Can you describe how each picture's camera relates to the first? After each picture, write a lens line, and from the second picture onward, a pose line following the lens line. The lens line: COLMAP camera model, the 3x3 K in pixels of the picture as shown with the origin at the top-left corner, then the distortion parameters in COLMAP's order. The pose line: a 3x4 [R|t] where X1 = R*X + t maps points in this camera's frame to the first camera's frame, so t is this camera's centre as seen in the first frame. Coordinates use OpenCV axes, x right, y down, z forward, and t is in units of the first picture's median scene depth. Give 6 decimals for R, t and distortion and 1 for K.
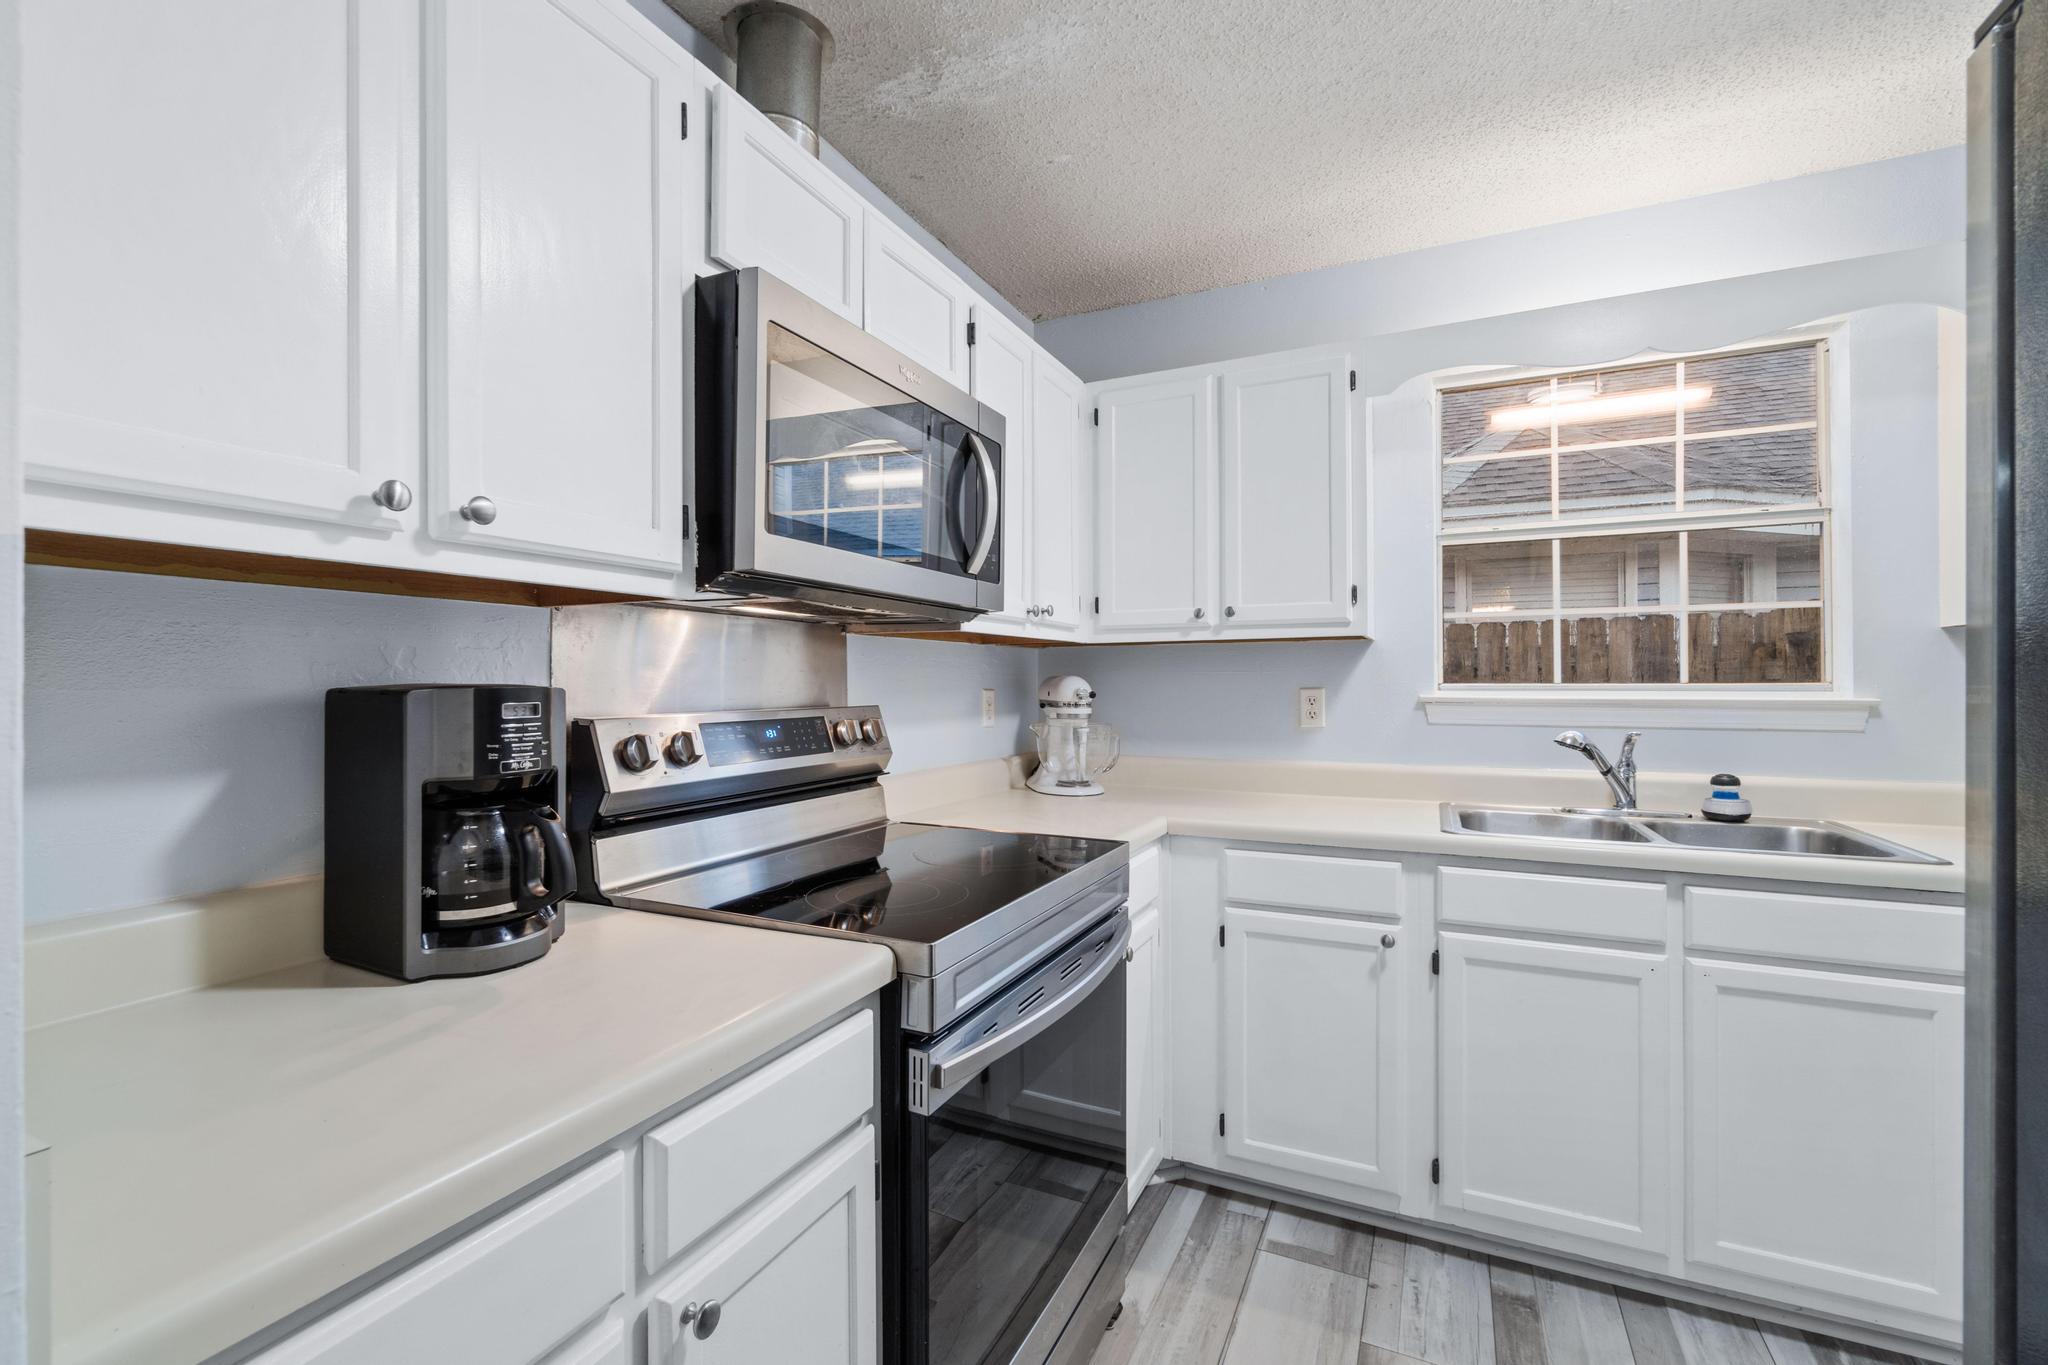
lens RADIAL K [[895.2, 0, 1010.8], [0, 895.2, 692.2], [0, 0, 1]] dist [-0.001816, 0.000124]
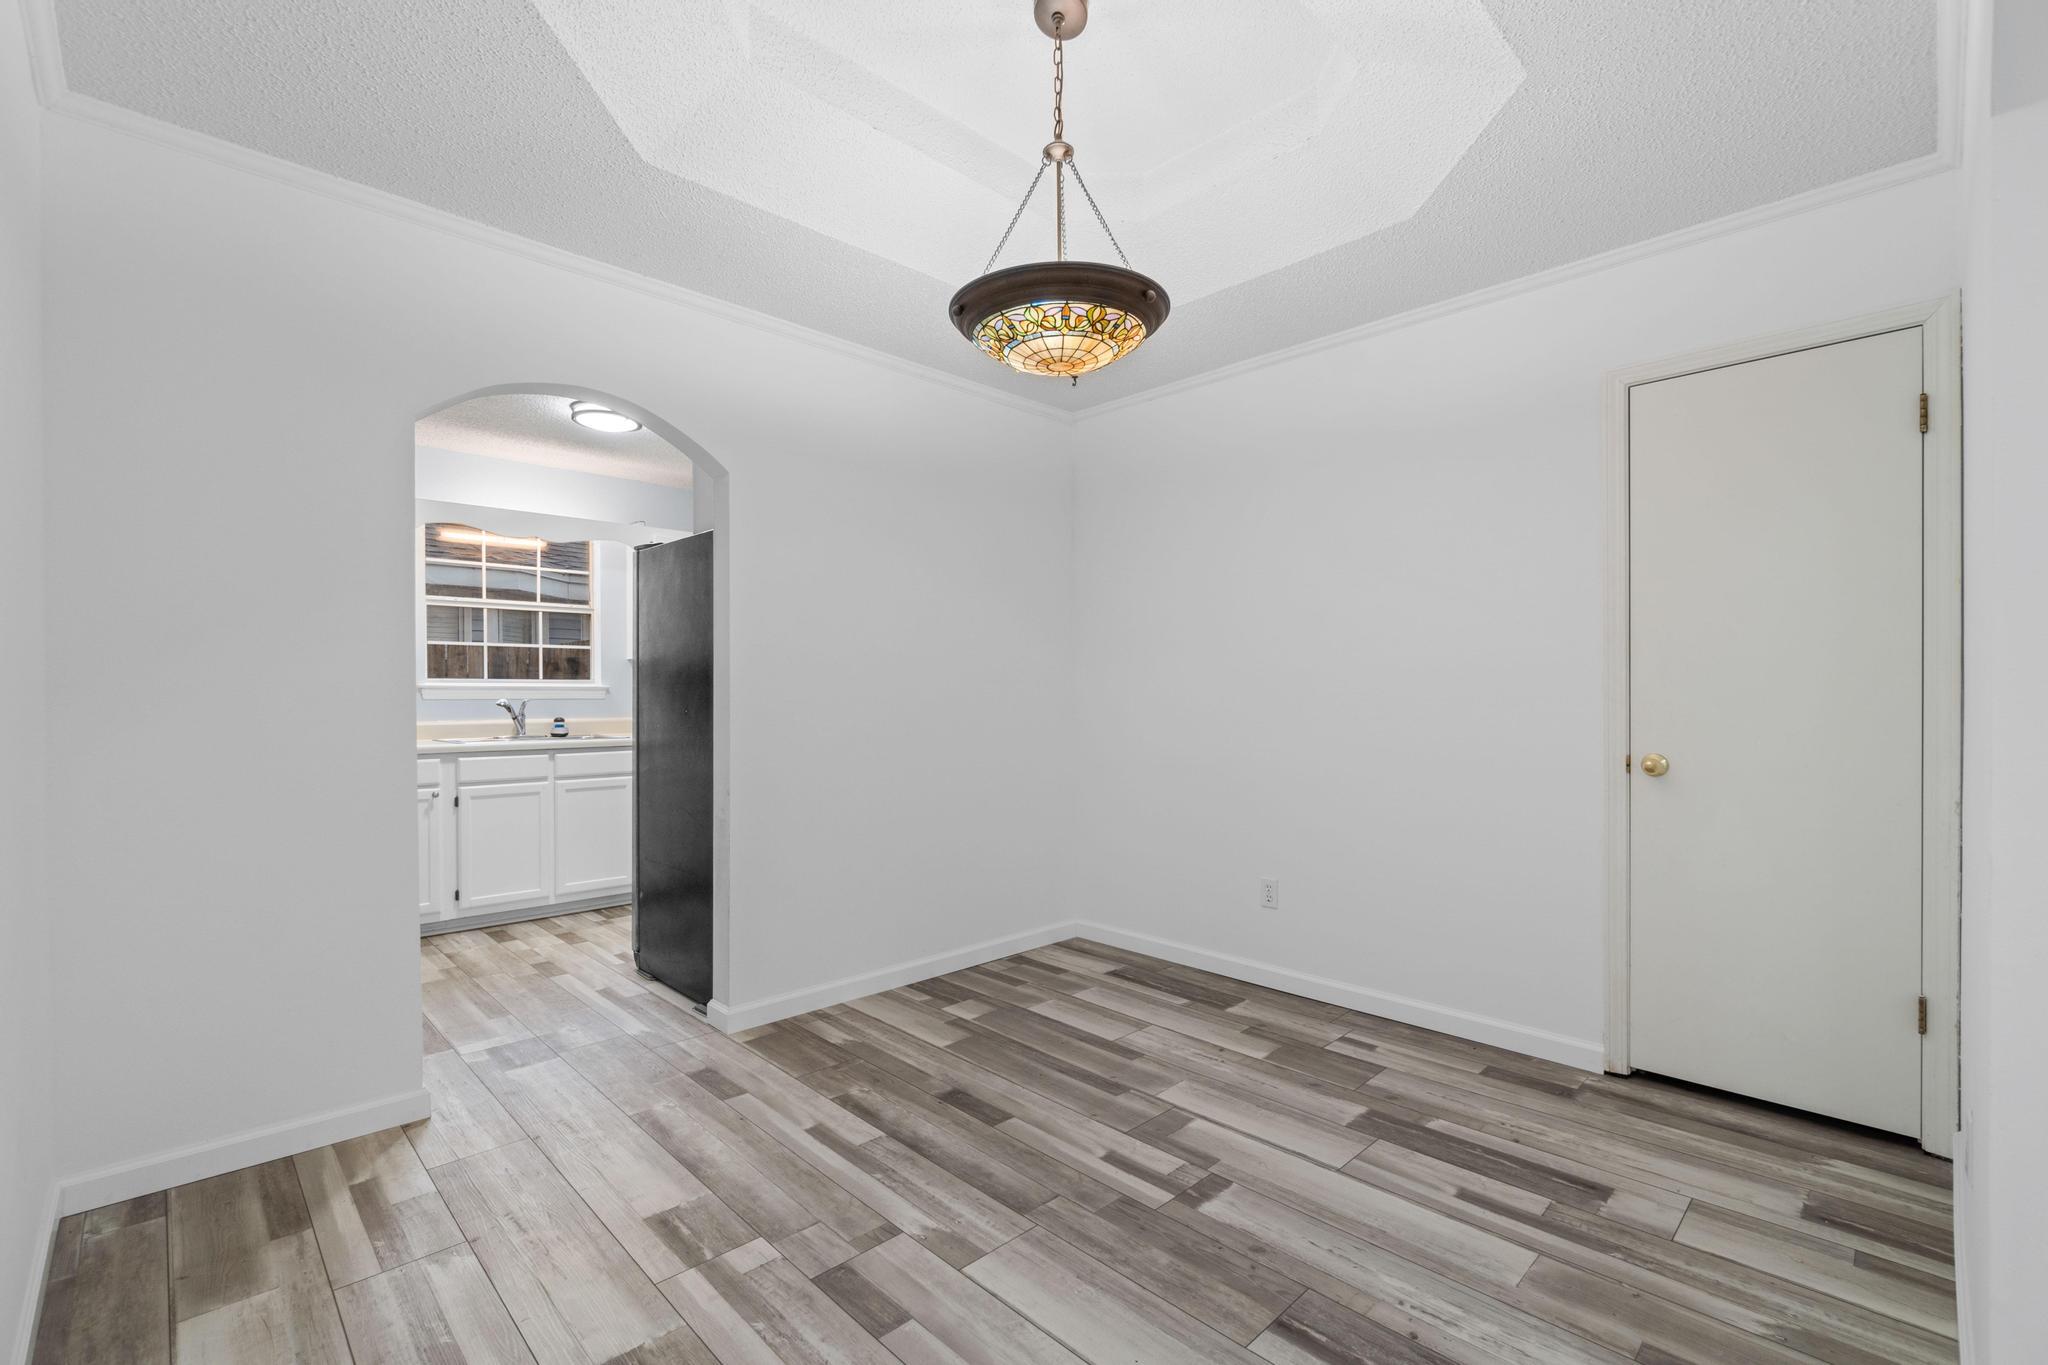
lens RADIAL K [[895.2, 0, 1010.8], [0, 895.2, 692.2], [0, 0, 1]] dist [-0.001816, 0.000124]
pose [[0.353906, 0.001820, 0.935279, -1.012704], [0.003120, 0.999990, -0.003126, 0.035892], [-0.935276, 0.004024, 0.353897, -0.977787]]
